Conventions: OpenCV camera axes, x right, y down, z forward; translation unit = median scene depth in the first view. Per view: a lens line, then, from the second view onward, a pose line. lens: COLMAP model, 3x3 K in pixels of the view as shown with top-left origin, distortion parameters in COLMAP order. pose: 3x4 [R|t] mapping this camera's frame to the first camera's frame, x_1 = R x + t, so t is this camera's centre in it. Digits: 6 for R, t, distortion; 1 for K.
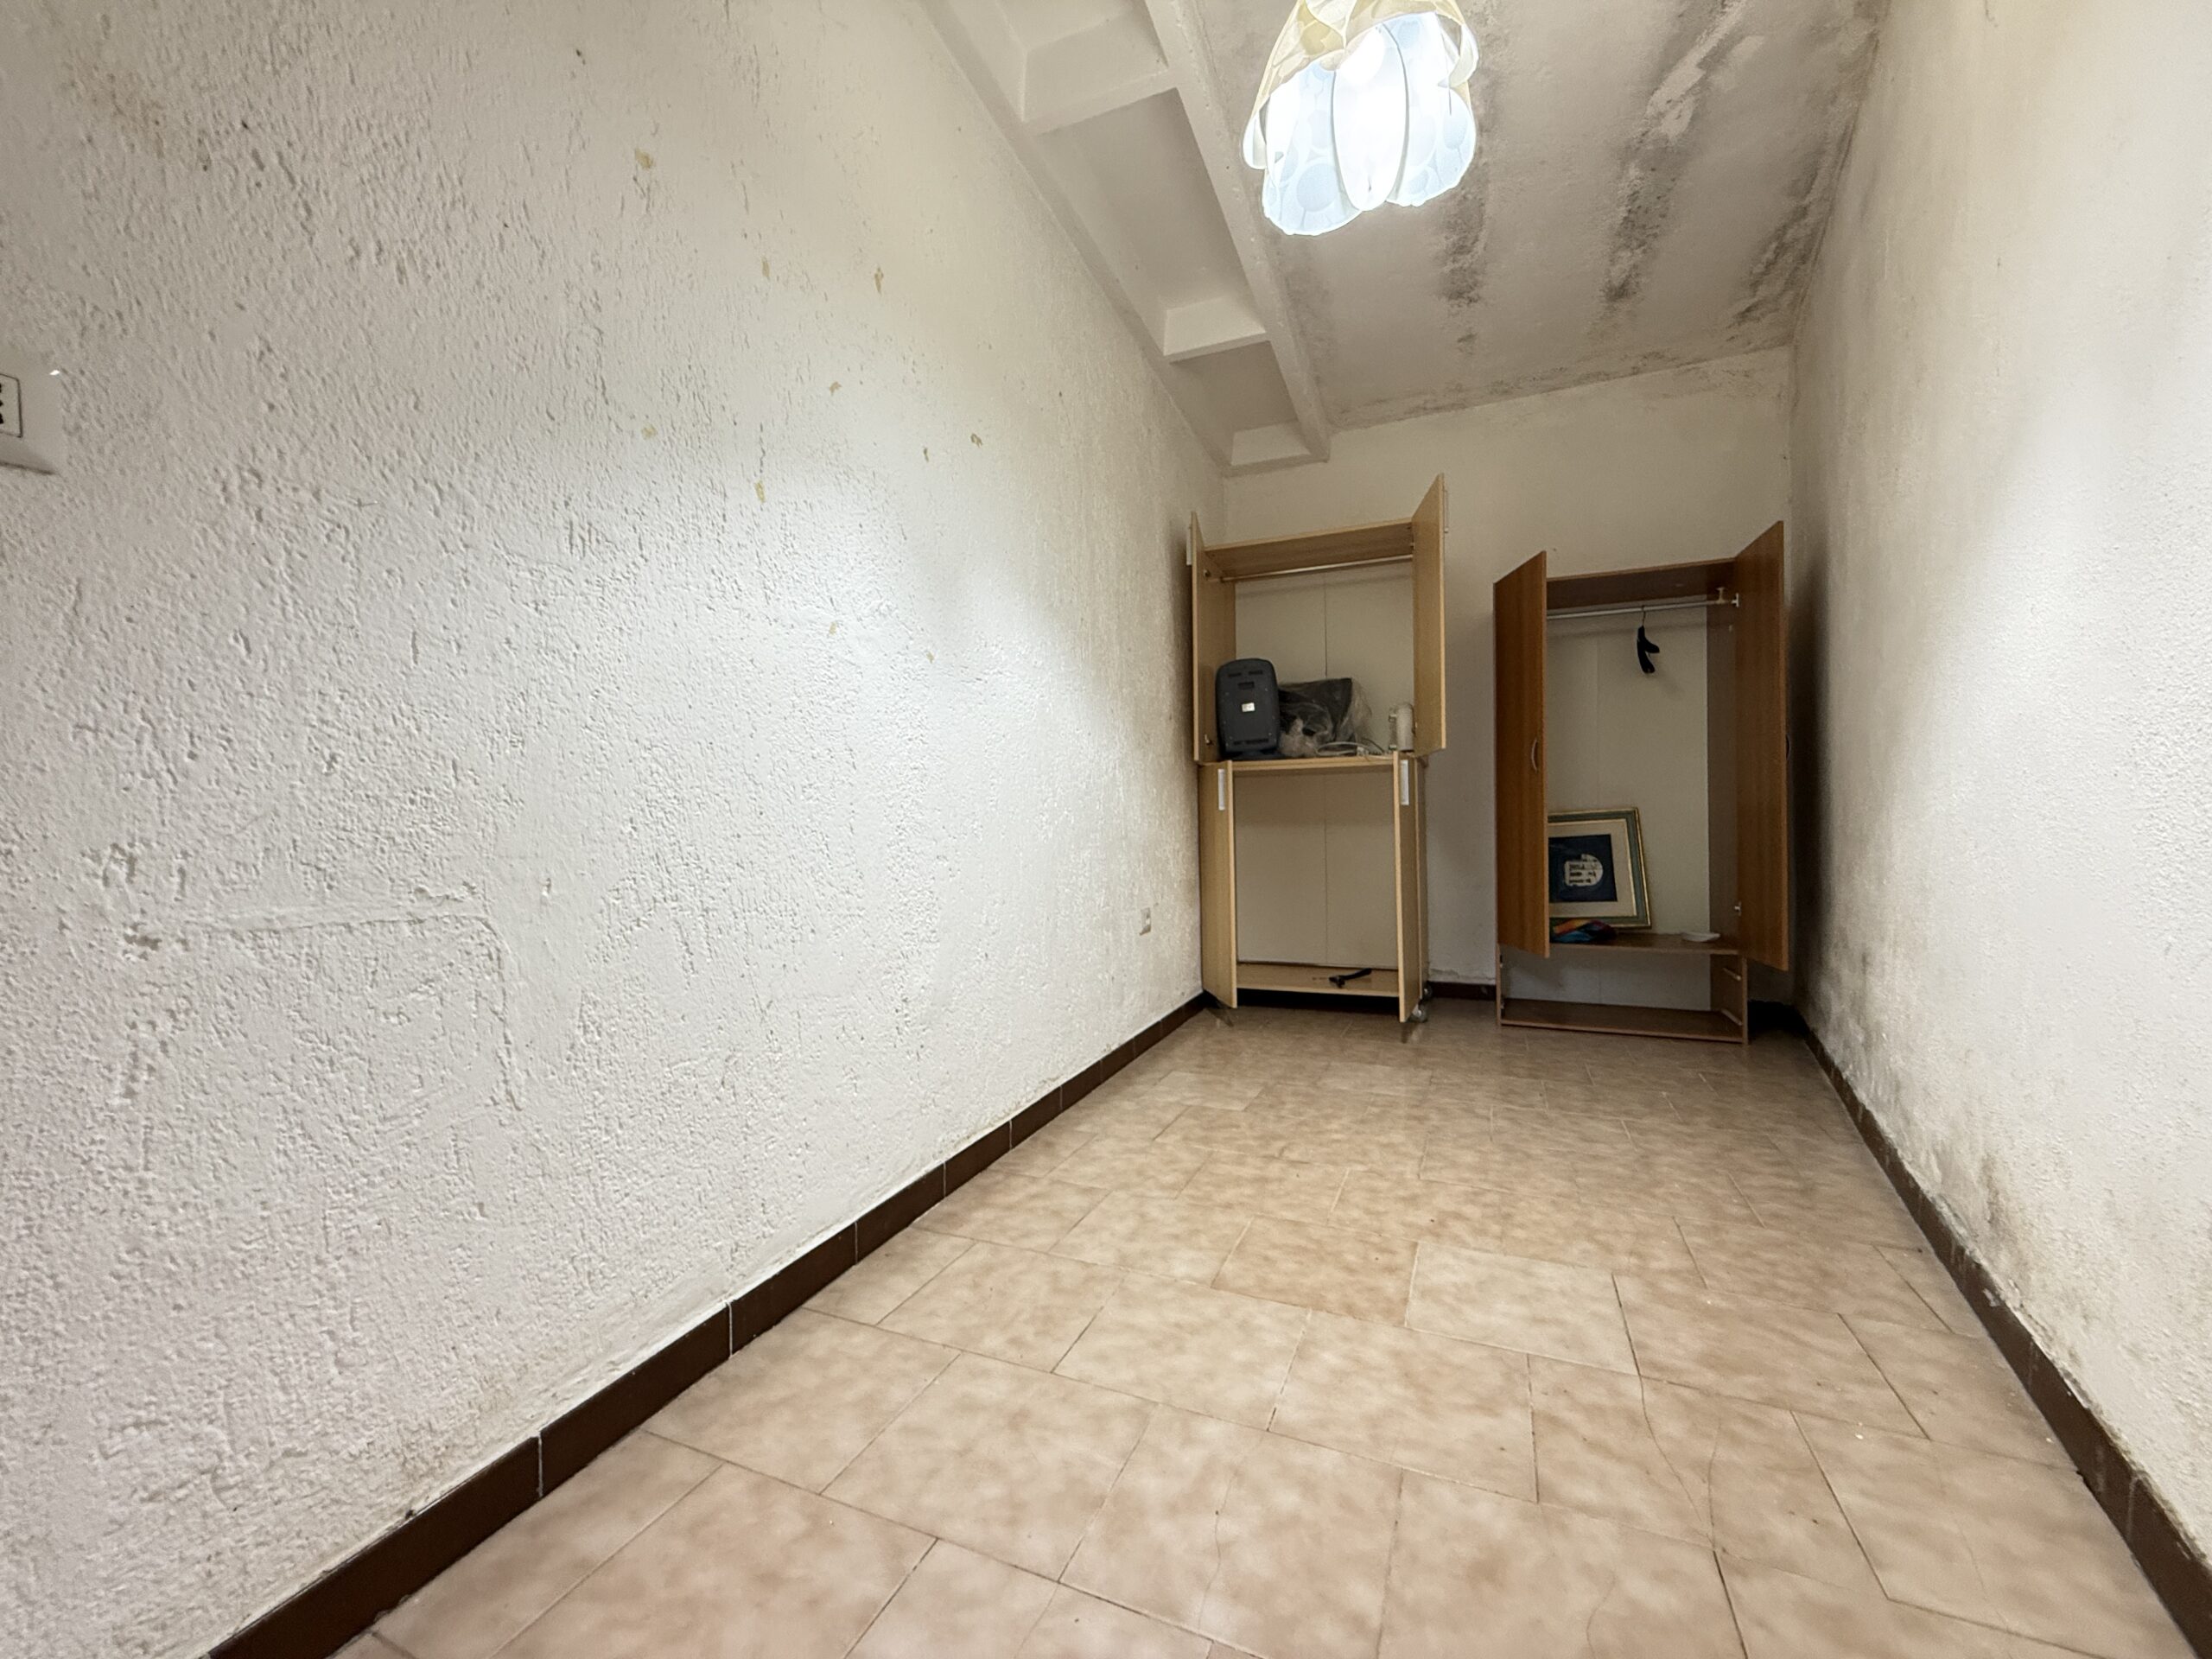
lens RADIAL K [[879.9, 0, 1098.2], [0, 879.9, 825.5], [0, 0, 1]] dist [-0.001003, 0.000284]
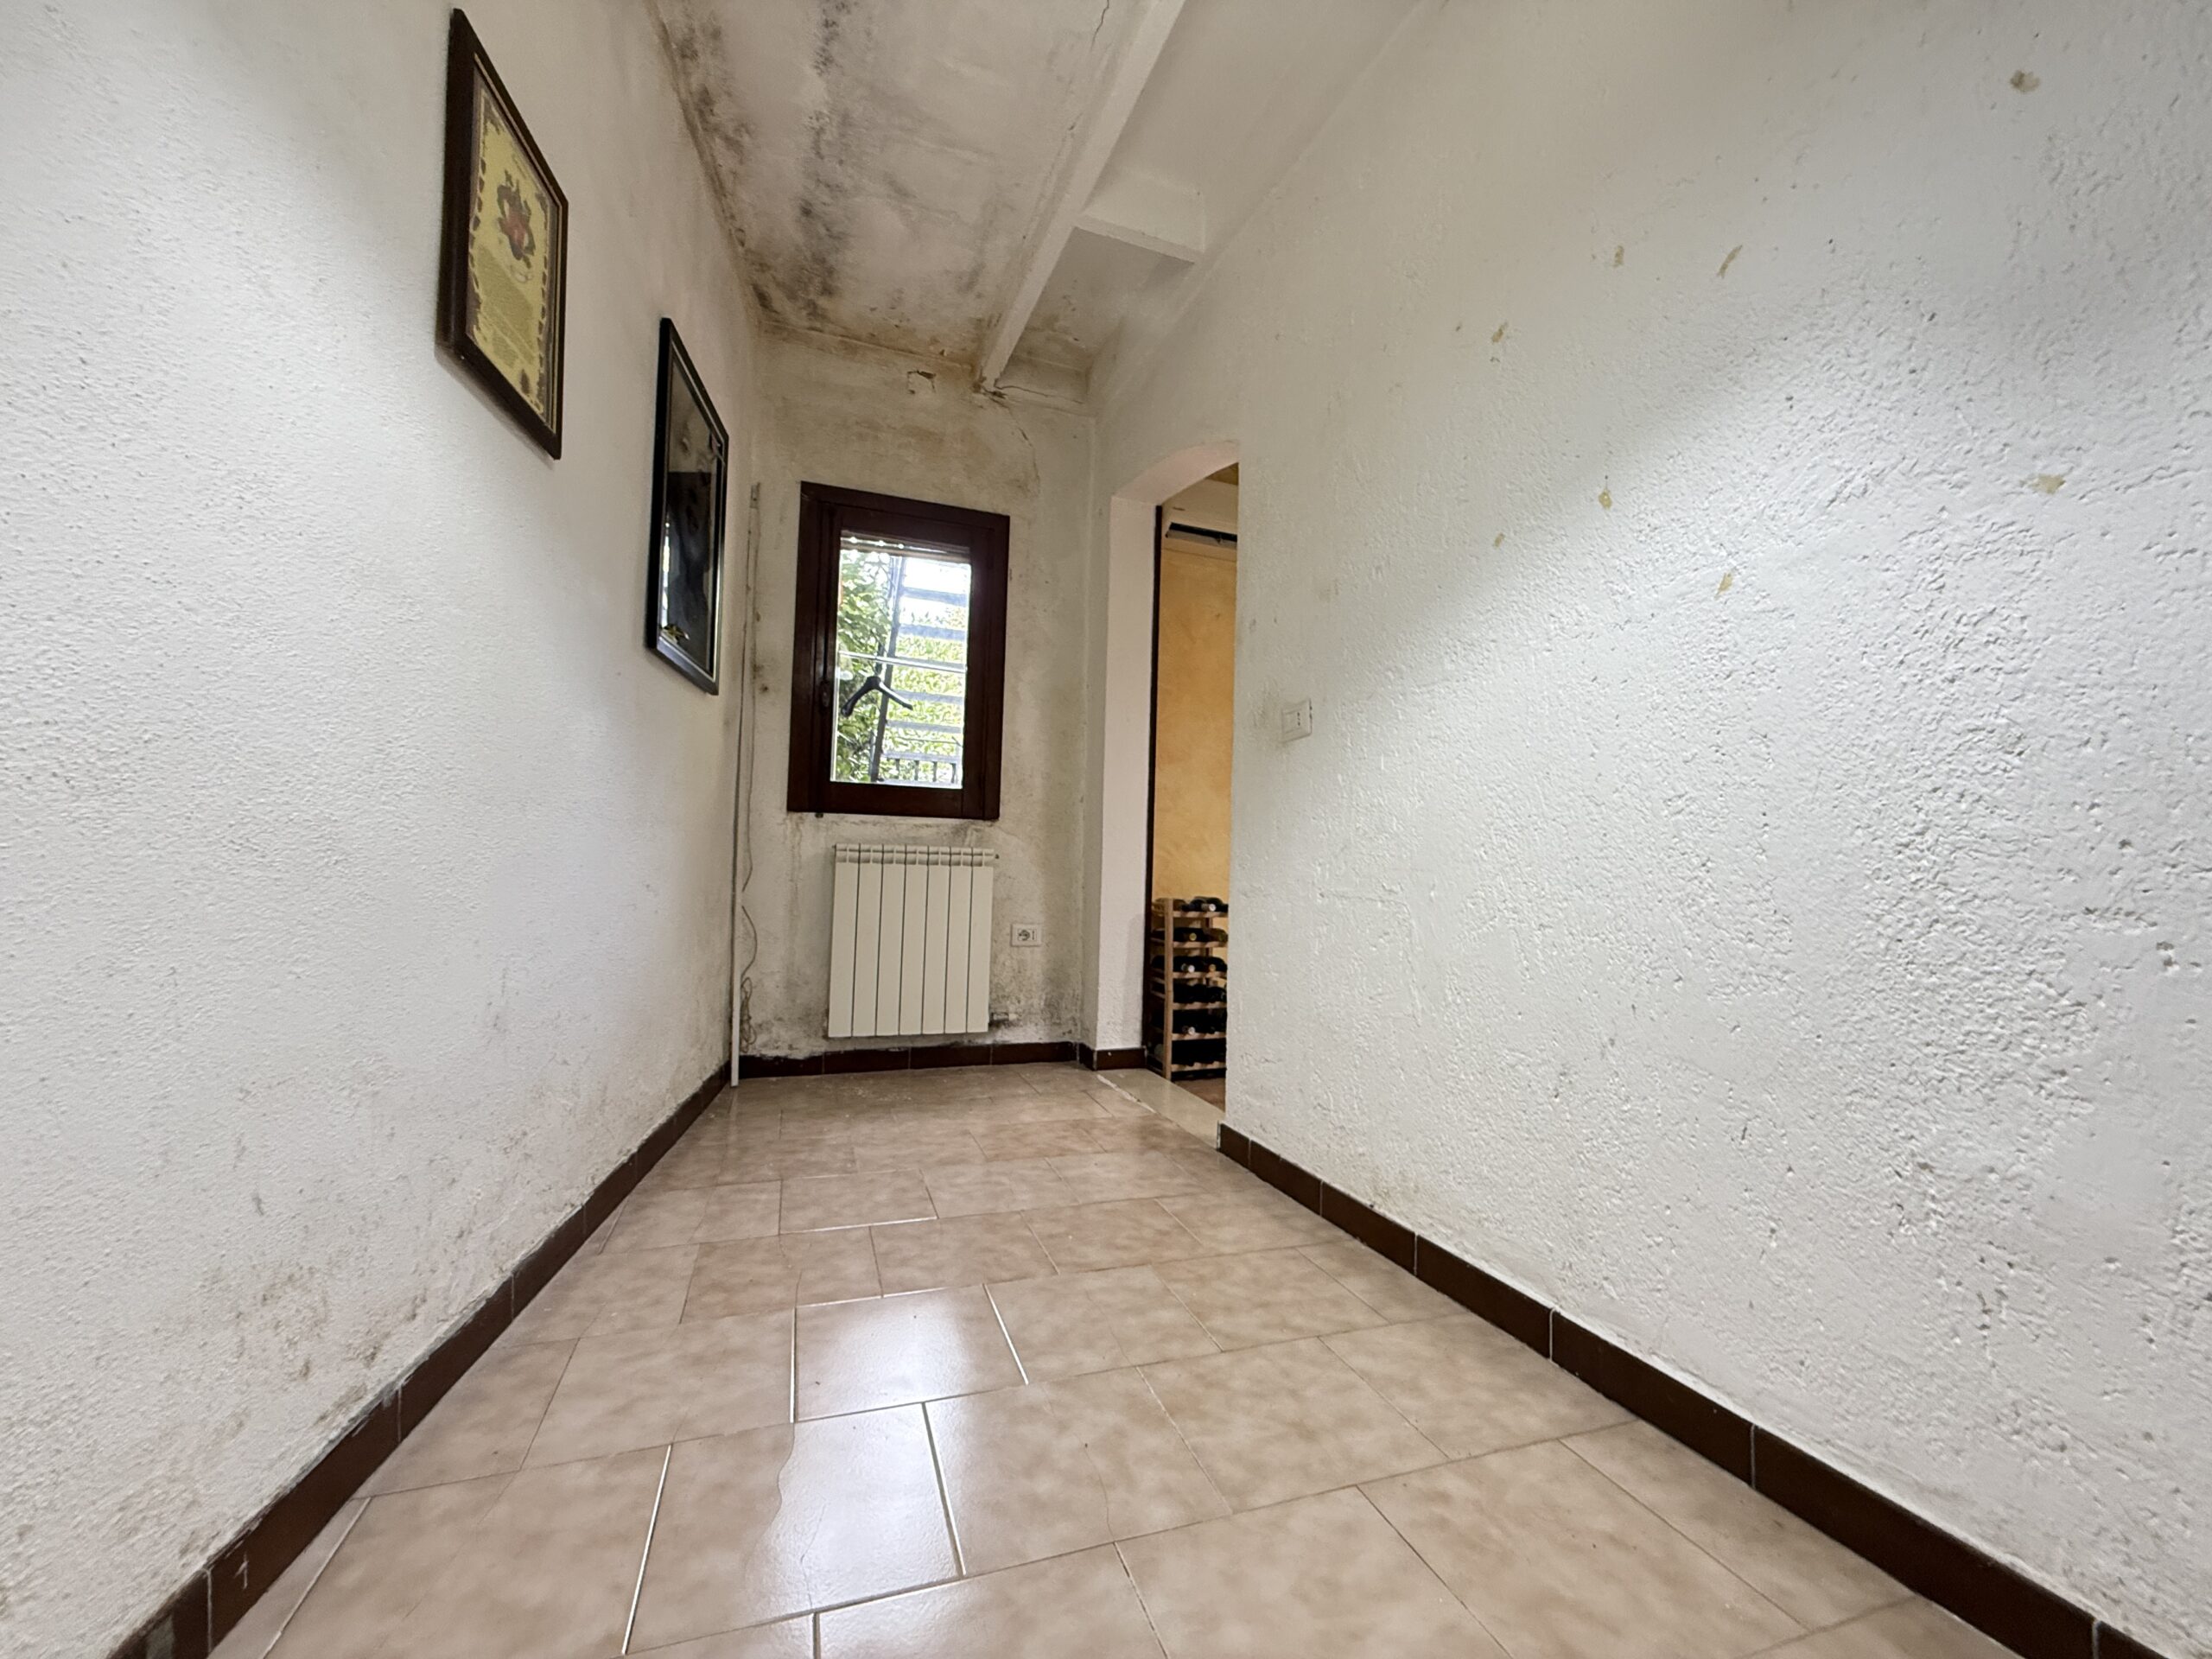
lens RADIAL K [[879.9, 0, 1100.4], [0, 879.9, 828.2], [0, 0, 1]] dist [-0.001003, 0.000284]
pose [[-0.732605, -0.039841, -0.679487, 0.761087], [-0.014768, 0.998981, -0.042651, 0.031526], [0.680493, -0.021212, -0.732447, 1.534170]]
